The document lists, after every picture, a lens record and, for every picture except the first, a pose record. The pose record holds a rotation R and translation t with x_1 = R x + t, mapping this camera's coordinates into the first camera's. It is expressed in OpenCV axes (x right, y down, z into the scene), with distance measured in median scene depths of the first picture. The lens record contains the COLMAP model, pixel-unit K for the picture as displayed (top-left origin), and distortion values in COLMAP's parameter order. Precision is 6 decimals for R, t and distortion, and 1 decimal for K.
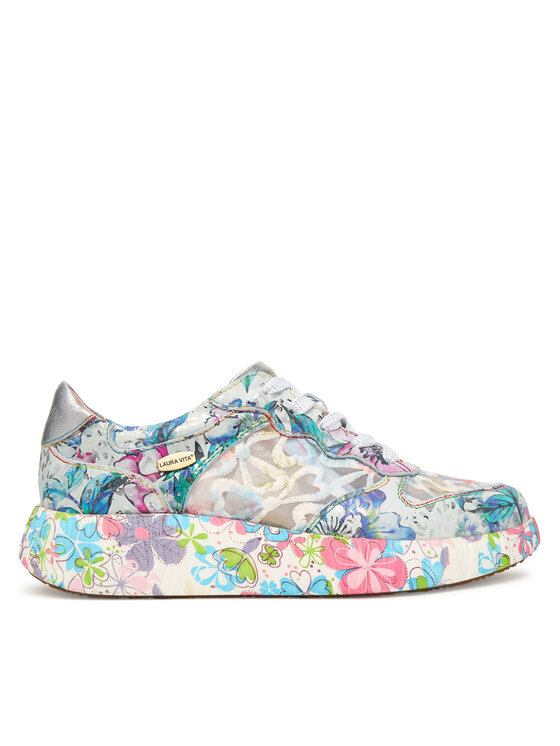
lens RADIAL K [[901.7, 0, 288.0], [0, 901.7, 379.6], [0, 0, 1]] dist [-0.010632, 0.000000]
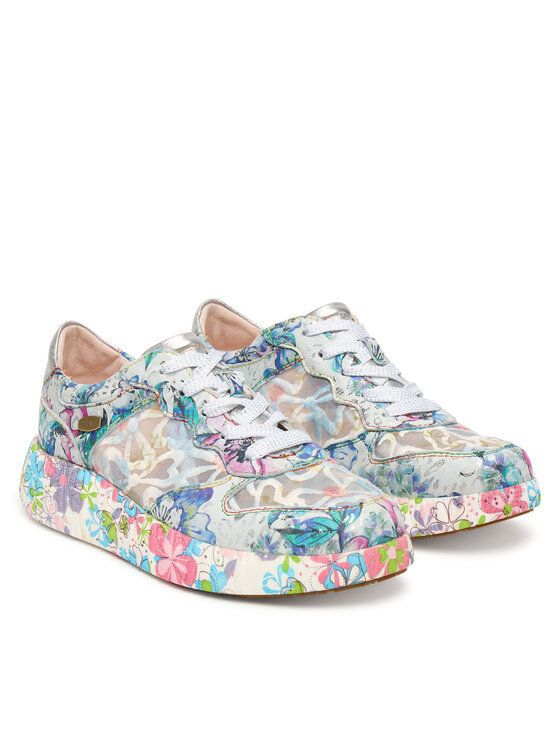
lens RADIAL K [[1653.5, 0, 281.4], [0, 1653.5, 371.5], [0, 0, 1]] dist [0.076134, 0.000000]
pose [[0.669100, 0.176539, -0.721900, 1.508609], [0.047569, 0.959210, 0.278663, -0.532801], [0.741649, -0.220793, 0.633410, -0.103235]]
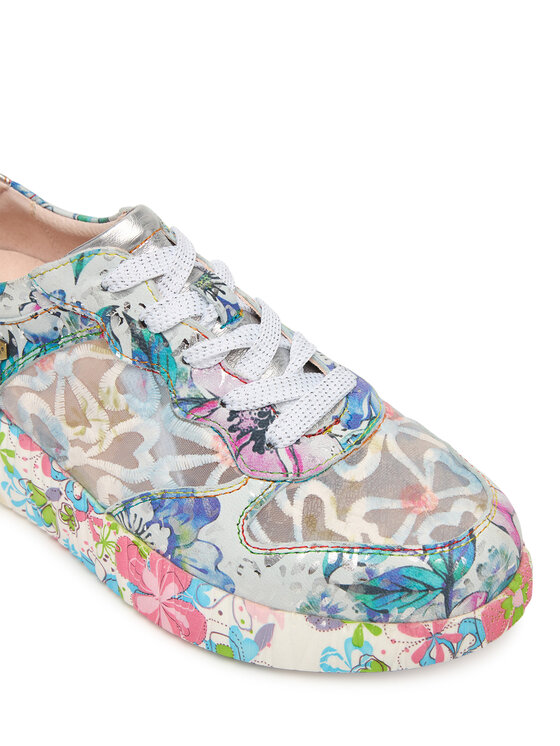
lens RADIAL K [[1200.4, 0, 278.3], [0, 1200.4, 376.5], [0, 0, 1]] dist [-0.046823, 0.000000]
pose [[0.789118, 0.390956, -0.473757, 0.508560], [0.025101, 0.750119, 0.660826, -0.506209], [0.613728, -0.533362, 0.582120, 0.590174]]
